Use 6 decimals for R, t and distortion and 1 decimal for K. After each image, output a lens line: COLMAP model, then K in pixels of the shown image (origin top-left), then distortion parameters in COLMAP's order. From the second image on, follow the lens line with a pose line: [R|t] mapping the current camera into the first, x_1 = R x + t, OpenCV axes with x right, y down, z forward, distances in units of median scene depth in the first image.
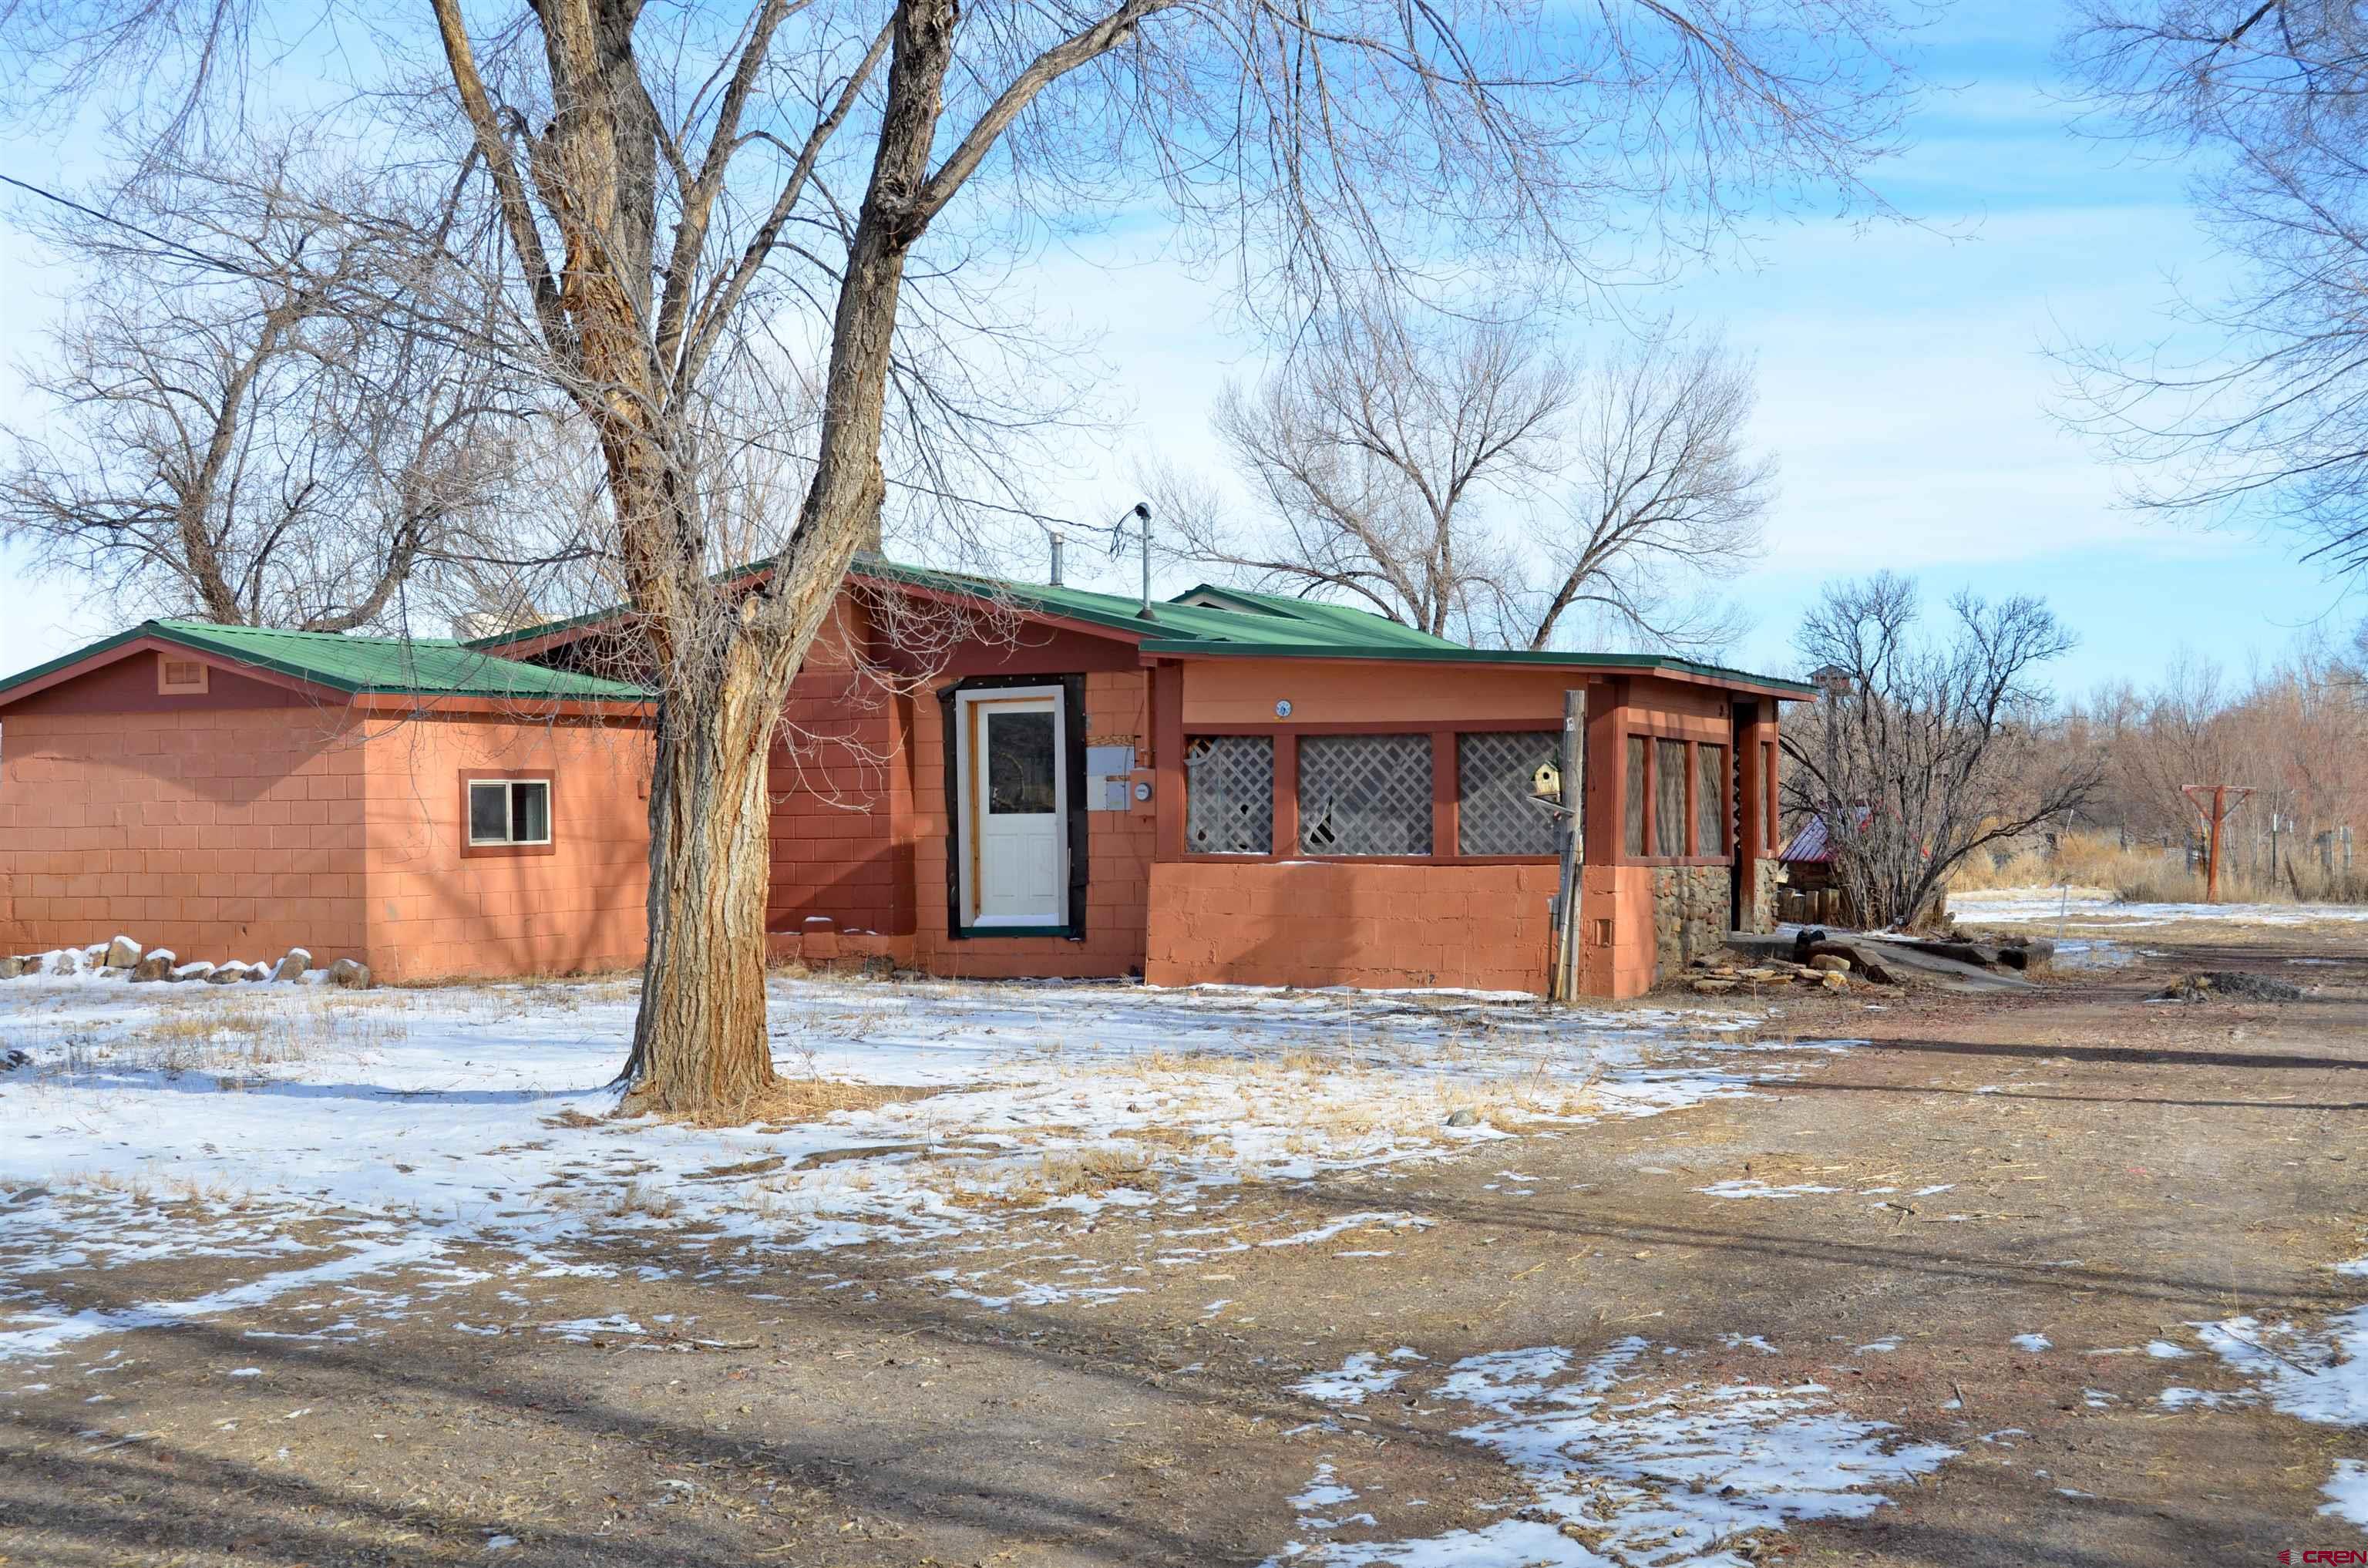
lens RADIAL K [[3282.5, 0, 1184.7], [0, 3282.5, 782.4], [0, 0, 1]] dist [-0.083096, 0.000000]
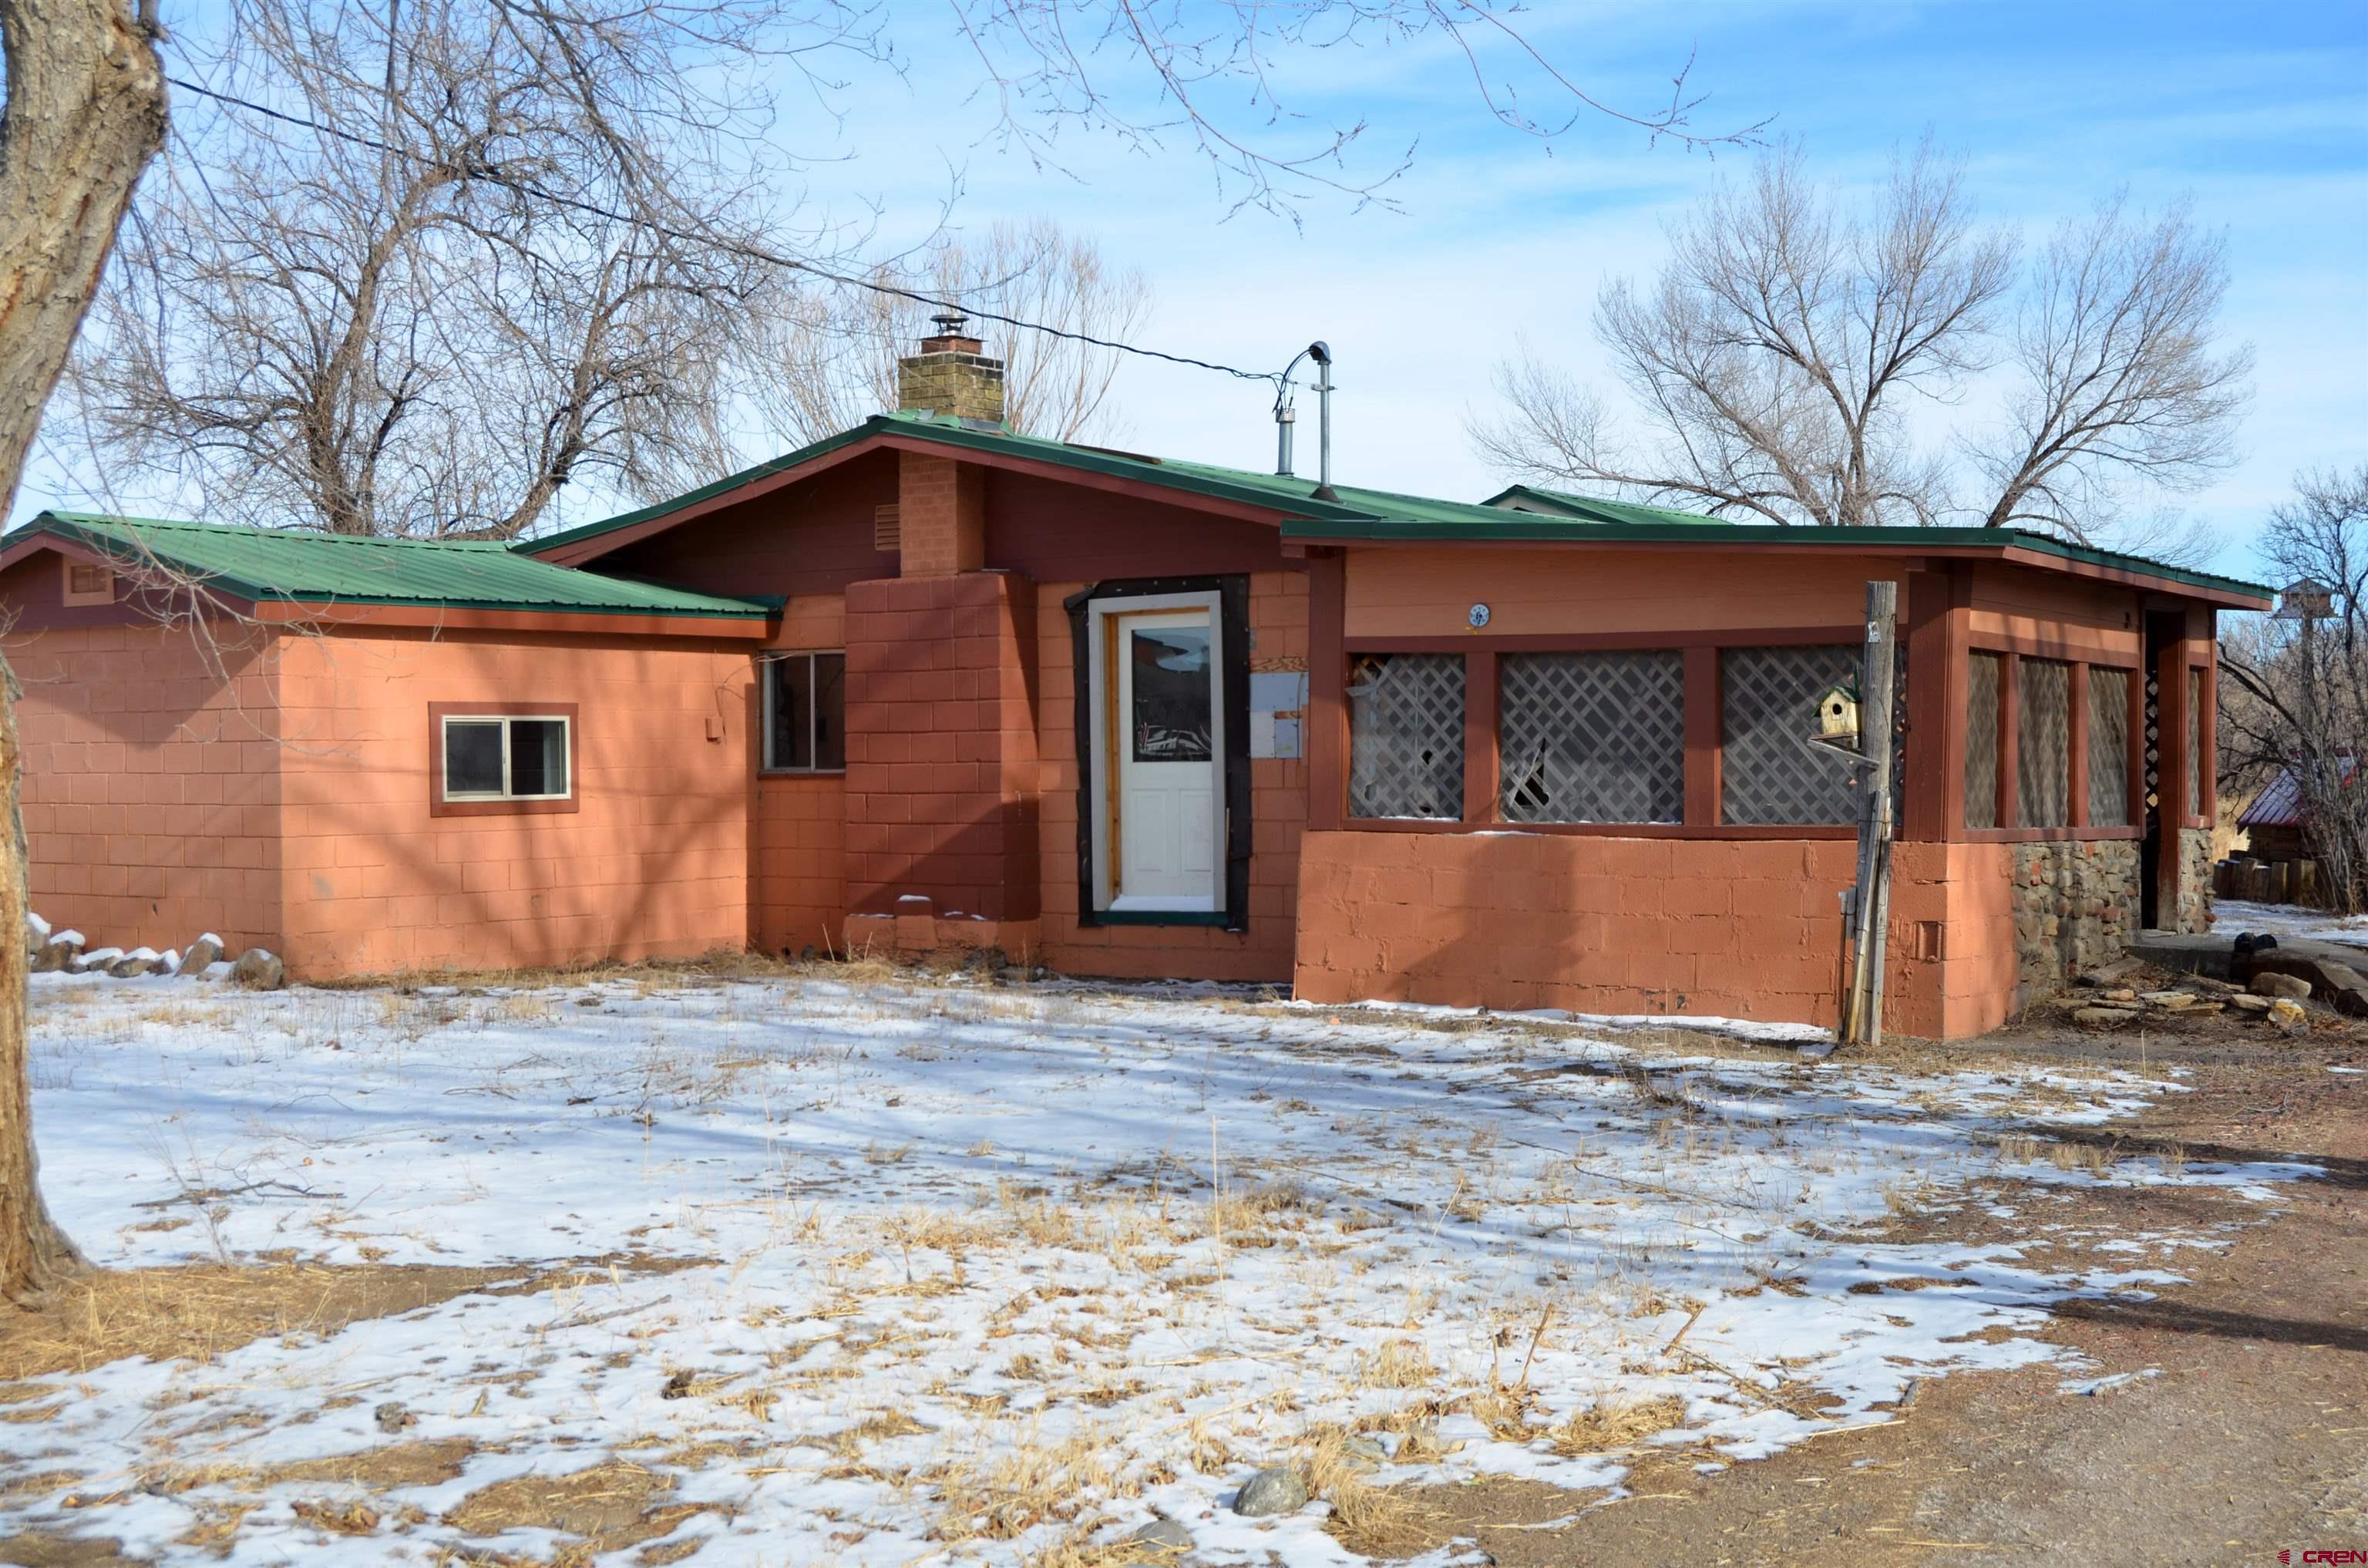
lens RADIAL K [[3047.0, 0, 1183.2], [0, 3047.0, 786.1], [0, 0, 1]] dist [-0.039638, 0.000000]
pose [[0.985949, 0.005169, -0.166966, 0.071759], [-0.002133, 0.999829, 0.018357, 0.002283], [0.167032, -0.017743, 0.985792, 0.316503]]
